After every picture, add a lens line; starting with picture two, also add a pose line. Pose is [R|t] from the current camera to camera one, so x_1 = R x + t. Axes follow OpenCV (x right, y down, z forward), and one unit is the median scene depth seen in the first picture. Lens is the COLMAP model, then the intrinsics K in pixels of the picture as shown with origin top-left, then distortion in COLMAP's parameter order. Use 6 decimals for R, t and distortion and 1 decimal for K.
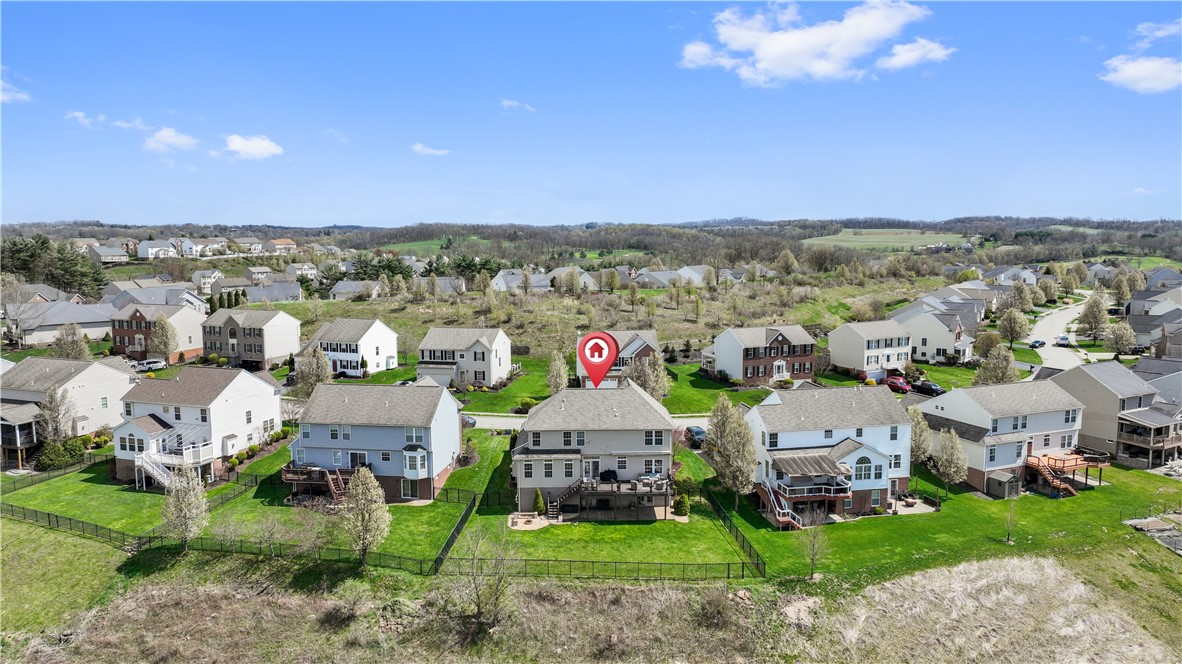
lens RADIAL K [[844.8, 0, 587.9], [0, 844.8, 337.3], [0, 0, 1]] dist [-0.006292, 0.011029]
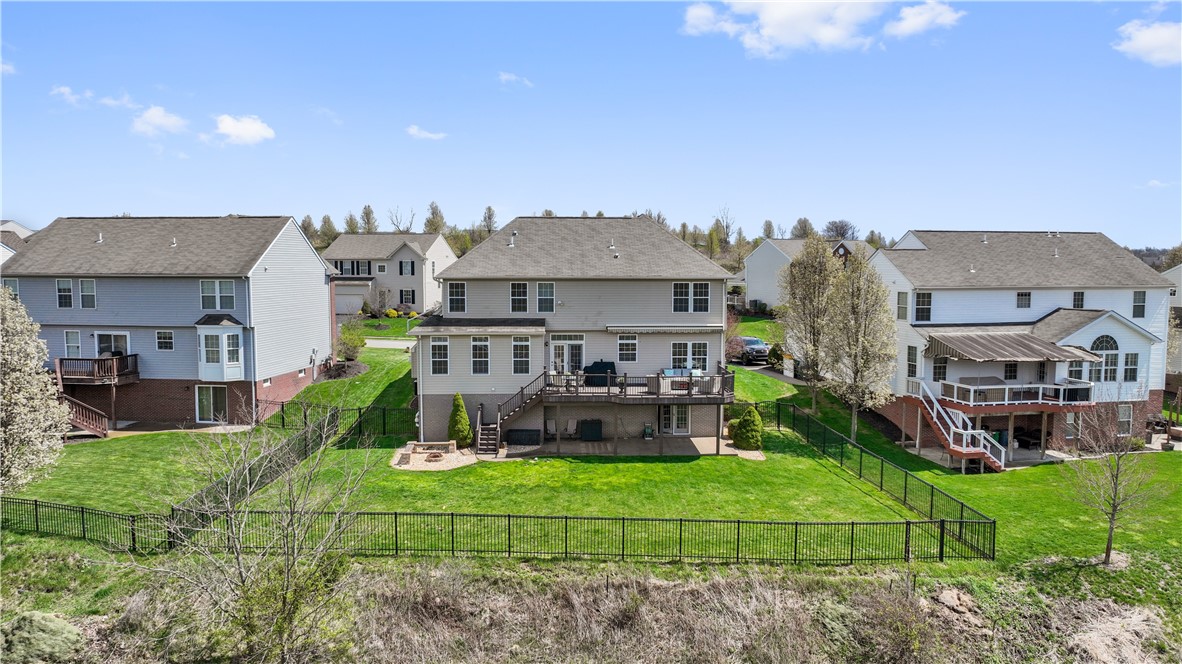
lens RADIAL K [[844.8, 0, 591.5], [0, 844.8, 333.1], [0, 0, 1]] dist [-0.006292, 0.011029]
pose [[0.999733, 0.005549, 0.022438, 0.007099], [-0.004531, 0.998970, -0.045156, 0.160337], [-0.022665, 0.045042, 0.998728, 0.489387]]
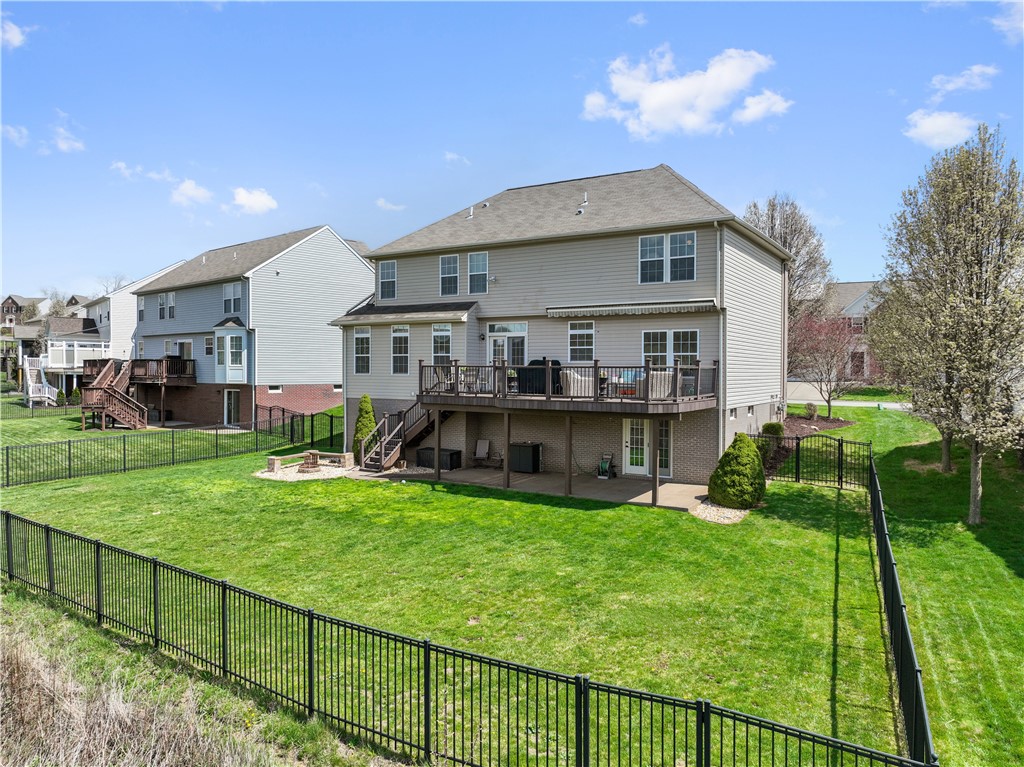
lens RADIAL K [[722.3, 0, 510.9], [0, 722.3, 382.4], [0, 0, 1]] dist [-0.001063, 0.001271]
pose [[0.837010, 0.019564, -0.546838, 0.175078], [-0.078369, 0.993344, -0.084416, 0.189709], [0.541547, 0.113512, 0.832972, 0.731476]]
